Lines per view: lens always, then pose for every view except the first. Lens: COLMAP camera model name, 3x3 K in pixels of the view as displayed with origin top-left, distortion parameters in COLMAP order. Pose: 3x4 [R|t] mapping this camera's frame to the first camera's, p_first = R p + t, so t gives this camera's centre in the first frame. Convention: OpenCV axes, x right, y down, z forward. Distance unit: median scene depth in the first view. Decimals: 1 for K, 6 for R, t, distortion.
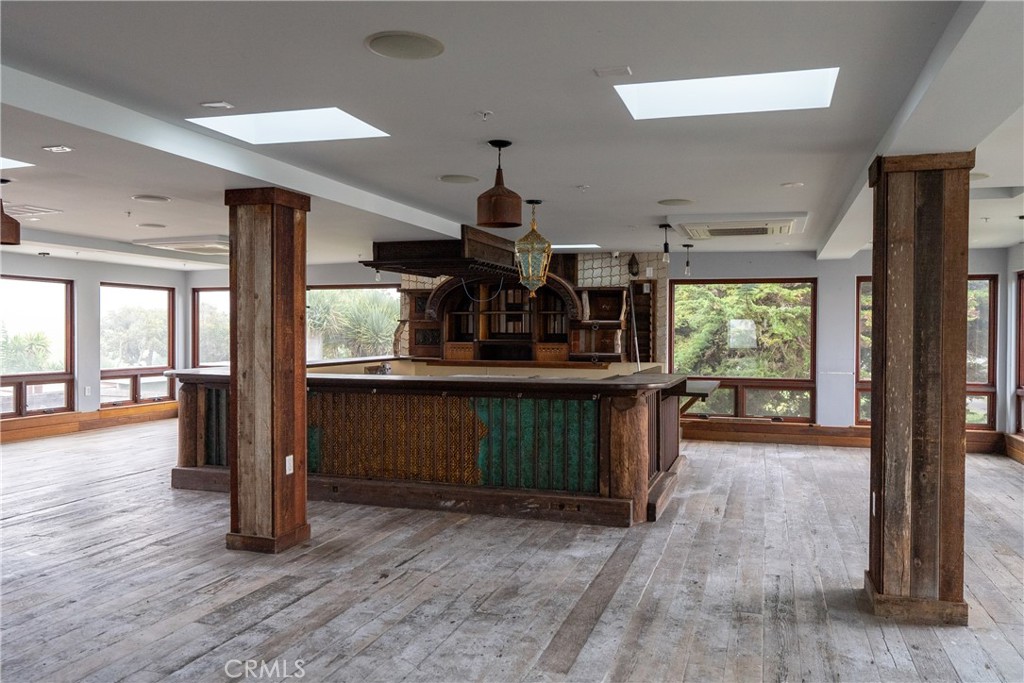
lens RADIAL K [[790.4, 0, 510.4], [0, 790.4, 338.5], [0, 0, 1]] dist [0.004937, 0.001200]
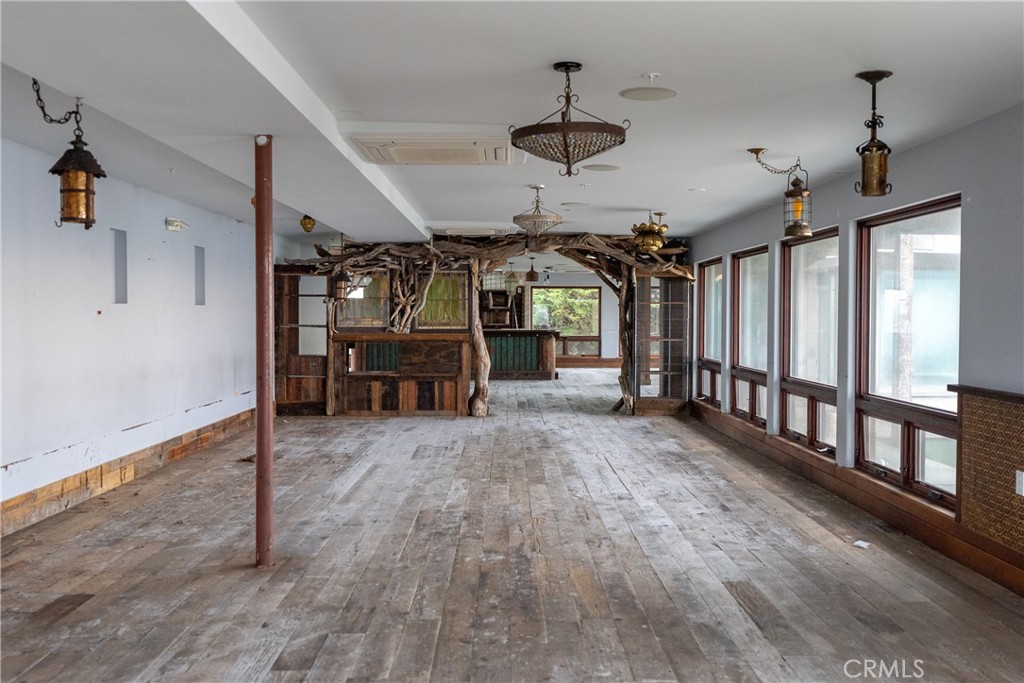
lens RADIAL K [[1003.4, 0, 512.6], [0, 1003.4, 340.8], [0, 0, 1]] dist [-0.001654, 0.000000]
pose [[0.946945, -0.010019, 0.321240, -0.666751], [0.004801, 0.999843, 0.017031, 0.019009], [-0.321361, -0.014585, 0.946845, -1.391224]]
